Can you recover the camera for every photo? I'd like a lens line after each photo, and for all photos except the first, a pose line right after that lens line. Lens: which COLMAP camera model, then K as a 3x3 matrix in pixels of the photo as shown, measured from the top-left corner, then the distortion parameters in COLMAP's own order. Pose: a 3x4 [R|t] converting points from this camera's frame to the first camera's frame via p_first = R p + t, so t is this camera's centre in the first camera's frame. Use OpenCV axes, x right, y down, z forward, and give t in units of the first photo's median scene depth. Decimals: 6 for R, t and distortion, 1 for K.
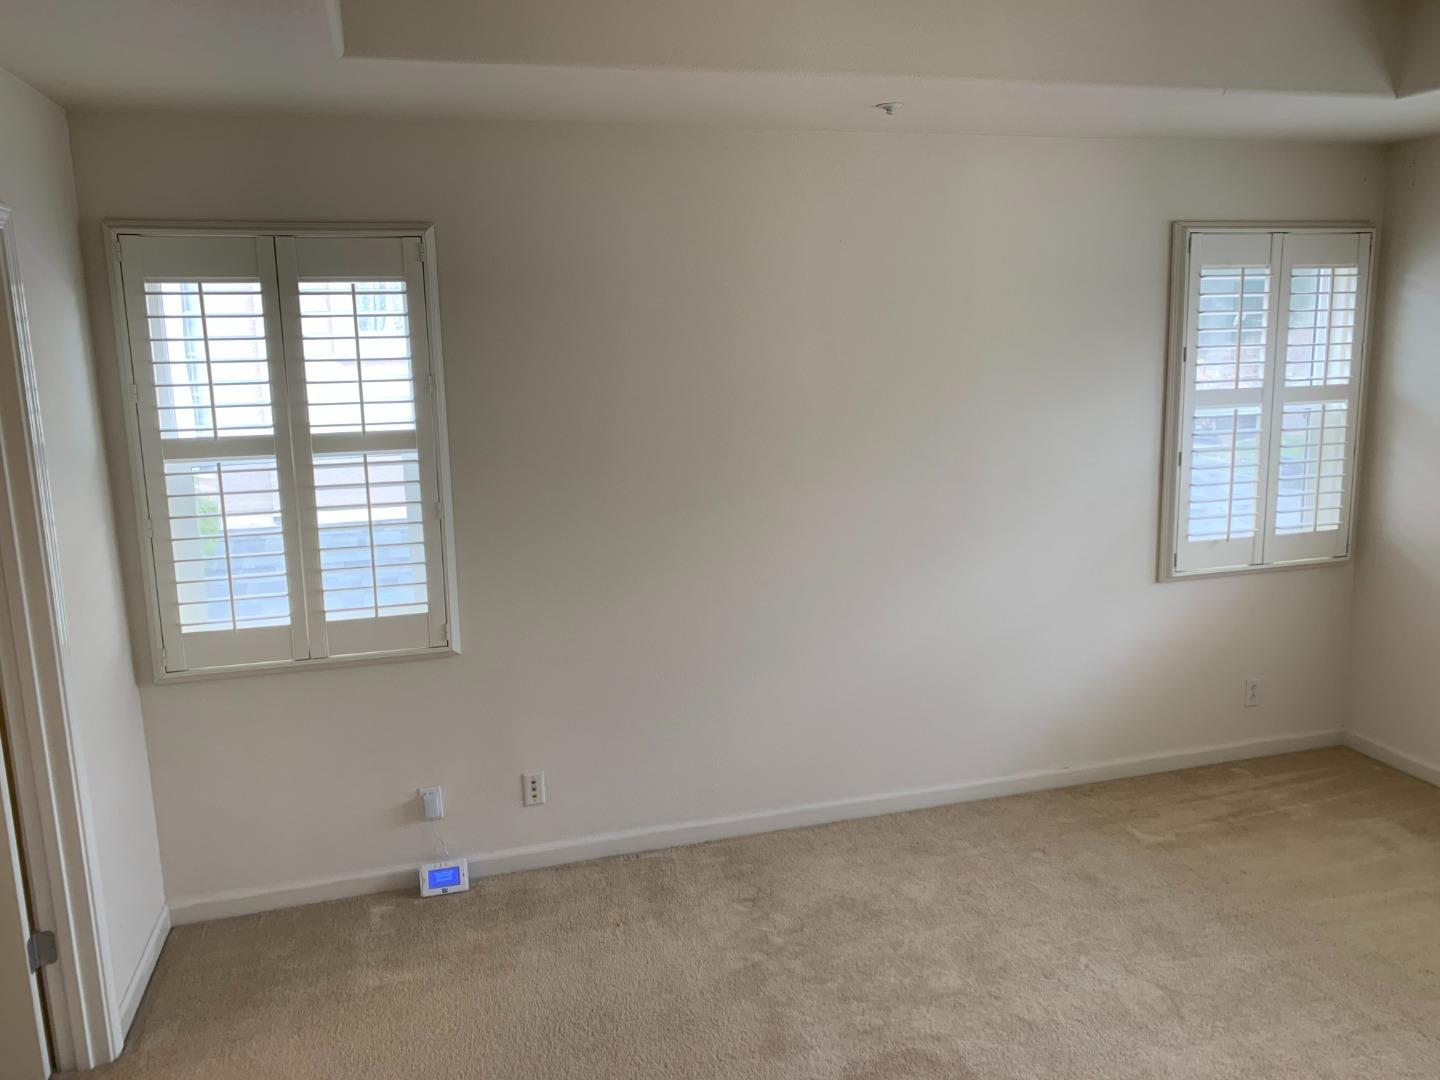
lens RADIAL K [[1127.4, 0, 718.0], [0, 1127.4, 527.4], [0, 0, 1]] dist [0.069830, -0.029693]
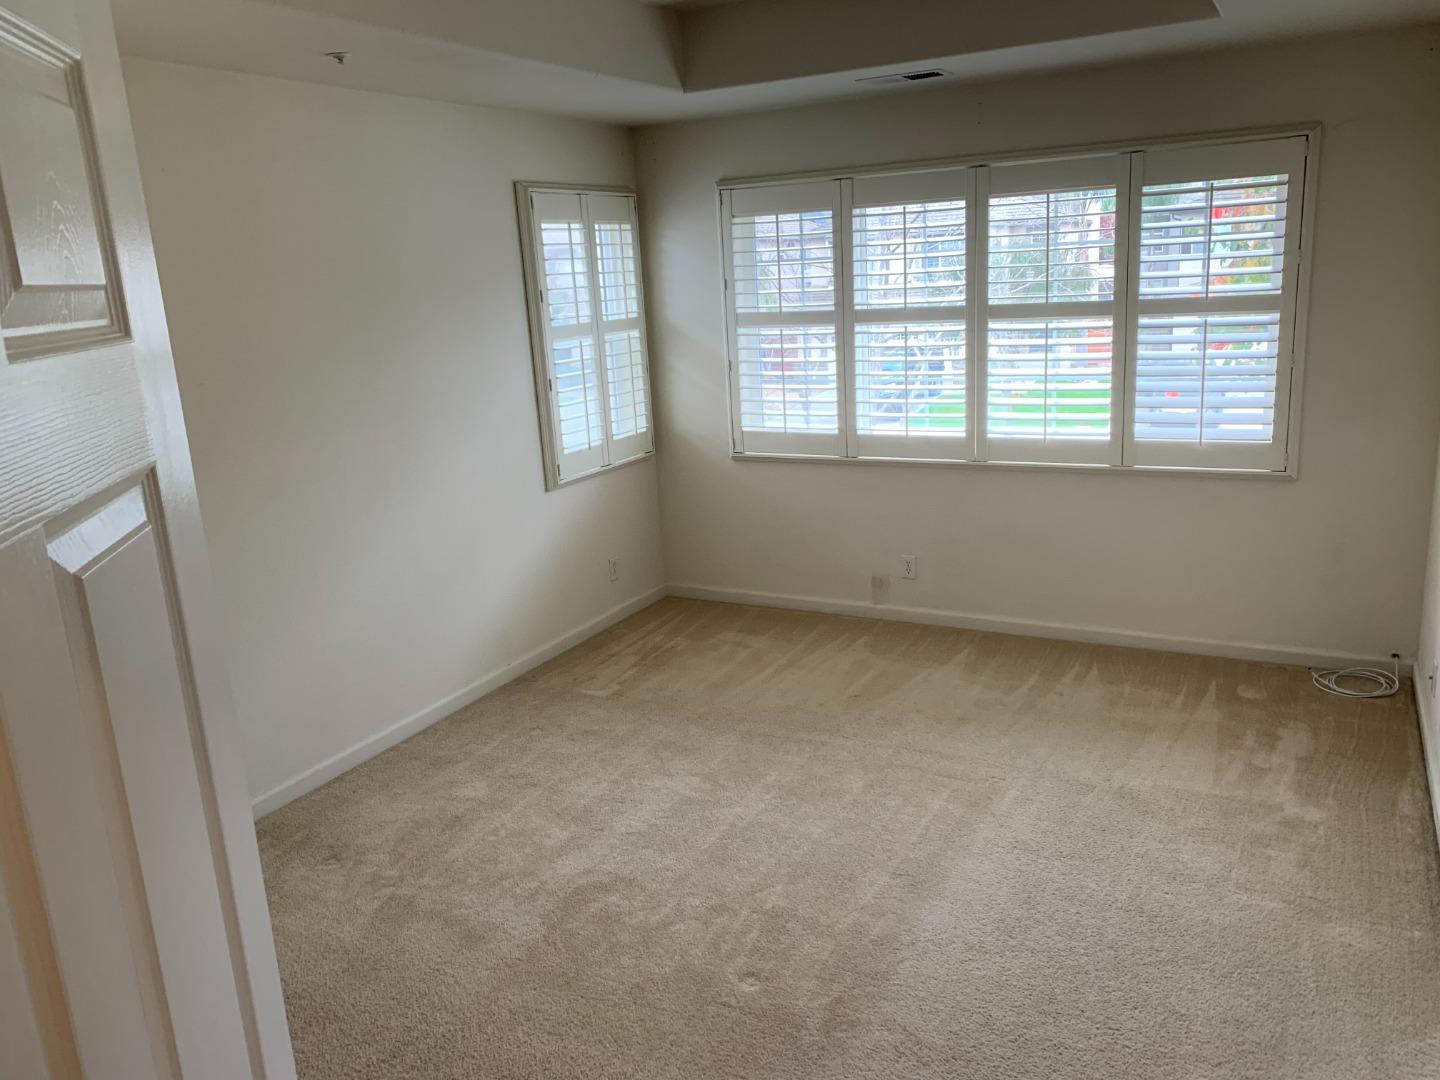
lens RADIAL K [[1127.4, 0, 717.5], [0, 1127.4, 553.6], [0, 0, 1]] dist [0.069830, -0.029693]
pose [[0.711378, -0.197447, 0.674504, -0.312379], [0.161091, 0.979983, 0.116972, 0.002030], [-0.684098, 0.025445, 0.728946, 0.022701]]
